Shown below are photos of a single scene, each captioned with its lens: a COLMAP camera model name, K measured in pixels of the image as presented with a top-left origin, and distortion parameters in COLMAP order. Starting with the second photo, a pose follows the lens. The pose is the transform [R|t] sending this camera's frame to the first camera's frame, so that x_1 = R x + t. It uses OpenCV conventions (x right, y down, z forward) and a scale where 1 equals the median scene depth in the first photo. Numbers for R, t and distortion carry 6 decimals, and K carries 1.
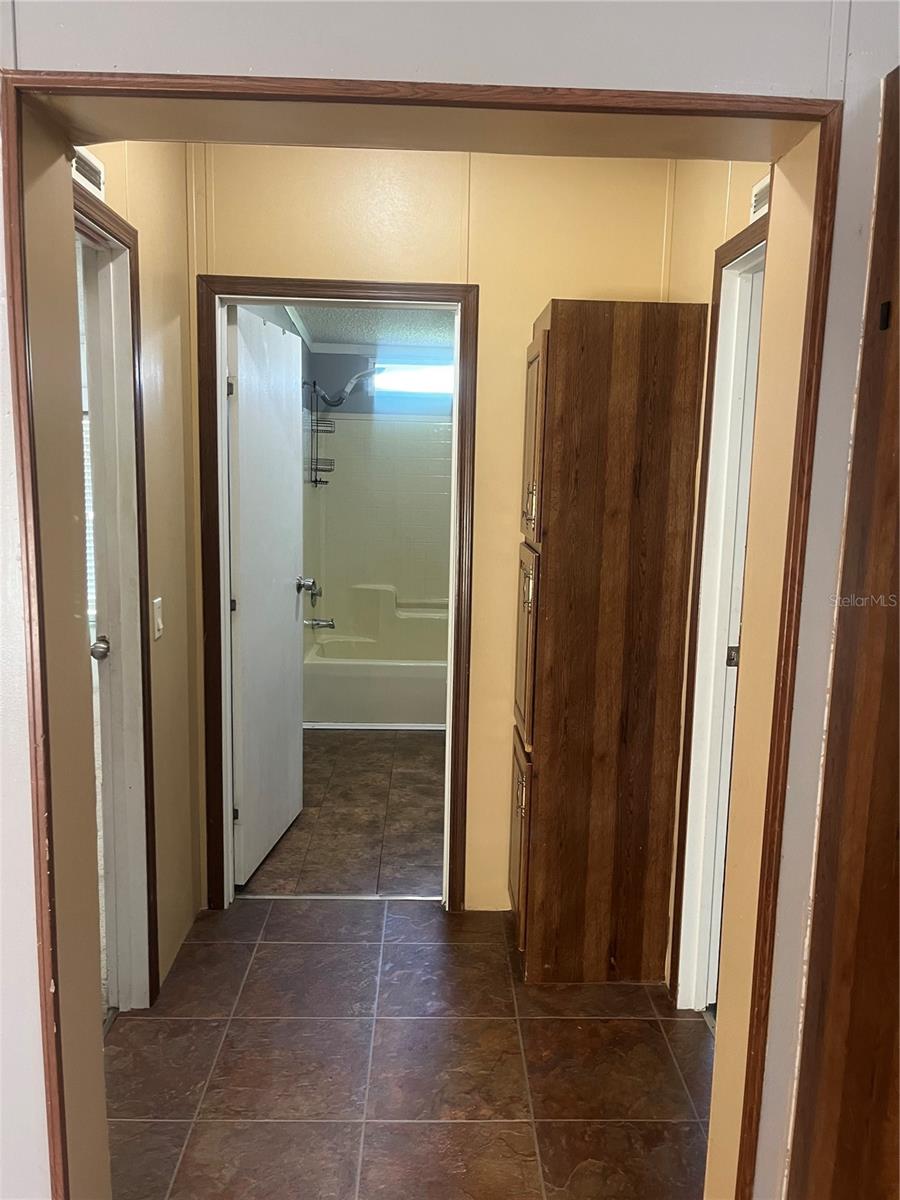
lens RADIAL K [[903.3, 0, 449.2], [0, 903.3, 595.7], [0, 0, 1]] dist [0.051367, -0.079114]
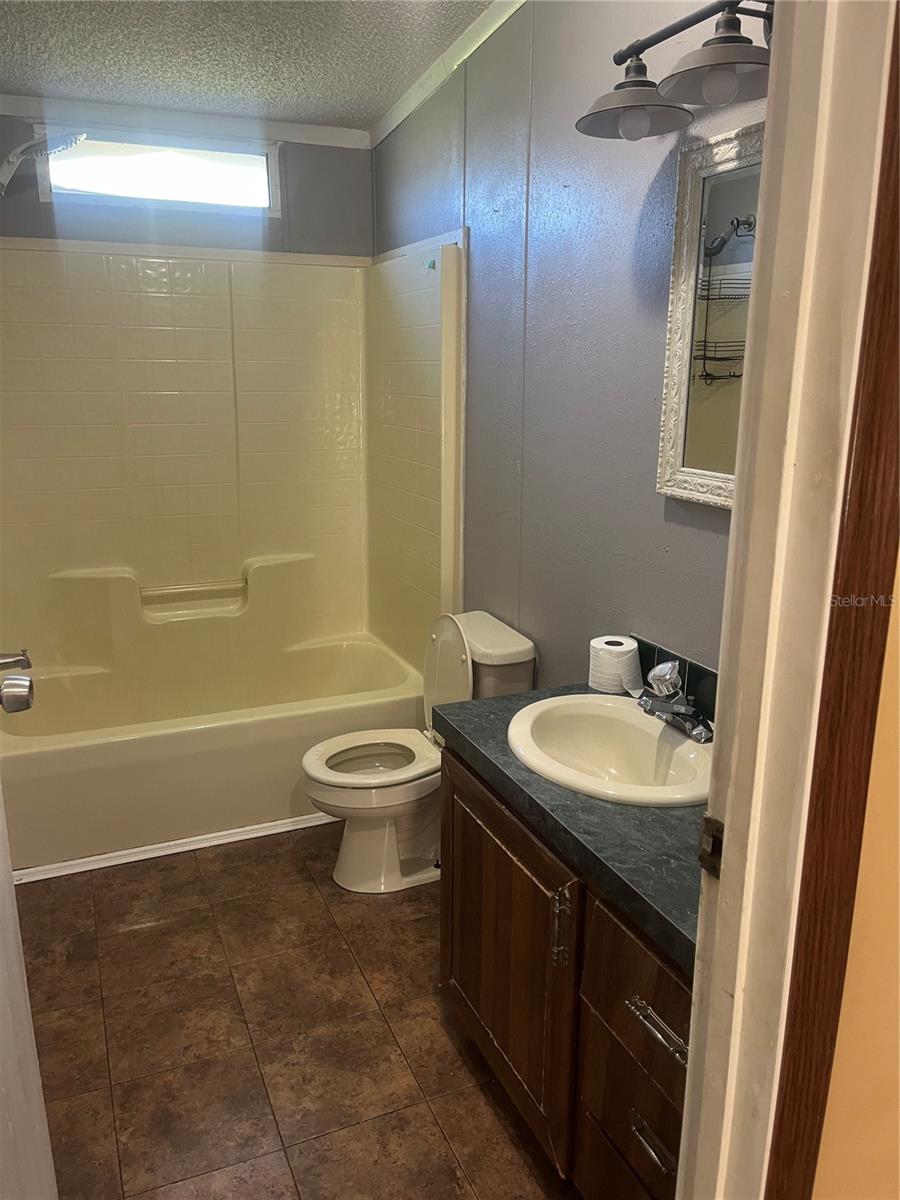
lens RADIAL K [[903.3, 0, 448.8], [0, 903.3, 594.2], [0, 0, 1]] dist [0.051367, -0.079114]
pose [[0.924721, -0.112769, 0.363558, -0.110443], [0.068958, 0.988934, 0.131353, -0.069403], [-0.374348, -0.096395, 0.922265, 0.533215]]
